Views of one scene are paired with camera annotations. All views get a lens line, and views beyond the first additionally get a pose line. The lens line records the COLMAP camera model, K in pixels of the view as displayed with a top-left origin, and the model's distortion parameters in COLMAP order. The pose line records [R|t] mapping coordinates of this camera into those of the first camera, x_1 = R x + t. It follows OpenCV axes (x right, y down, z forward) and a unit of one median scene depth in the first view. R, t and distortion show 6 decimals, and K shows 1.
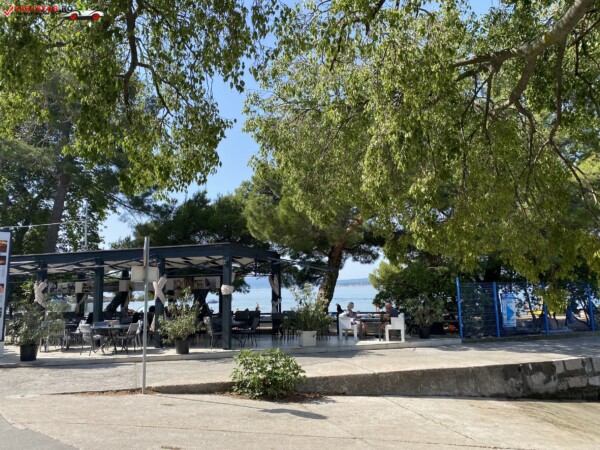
lens RADIAL K [[446.8, 0, 300.0], [0, 446.8, 225.0], [0, 0, 1]] dist [0.001136, -0.001286]
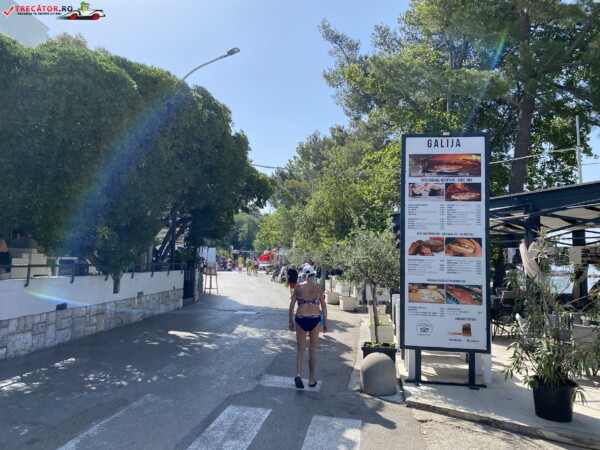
lens RADIAL K [[446.8, 0, 300.0], [0, 446.8, 225.0], [0, 0, 1]] dist [0.001136, -0.001286]
pose [[0.614617, -0.033207, -0.788126, -0.111485], [0.078996, 0.996682, 0.019611, 0.025885], [0.784860, -0.074312, 0.615201, 0.151488]]
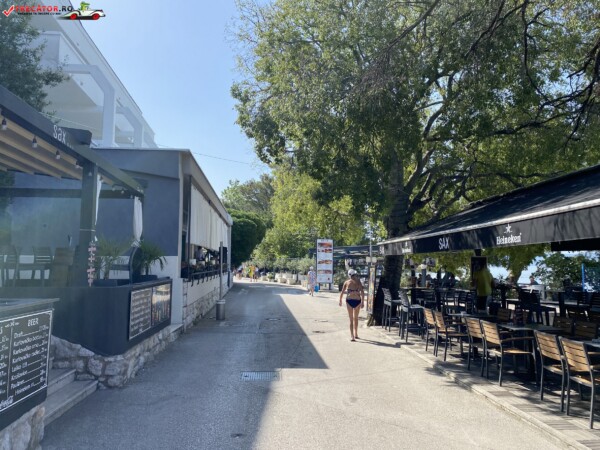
lens RADIAL K [[446.8, 0, 300.0], [0, 446.8, 225.0], [0, 0, 1]] dist [0.001136, -0.001286]
pose [[0.775355, -0.035205, -0.630544, 0.225273], [0.069689, 0.997117, 0.030022, -0.044082], [0.627669, -0.067220, 0.775573, -0.298698]]
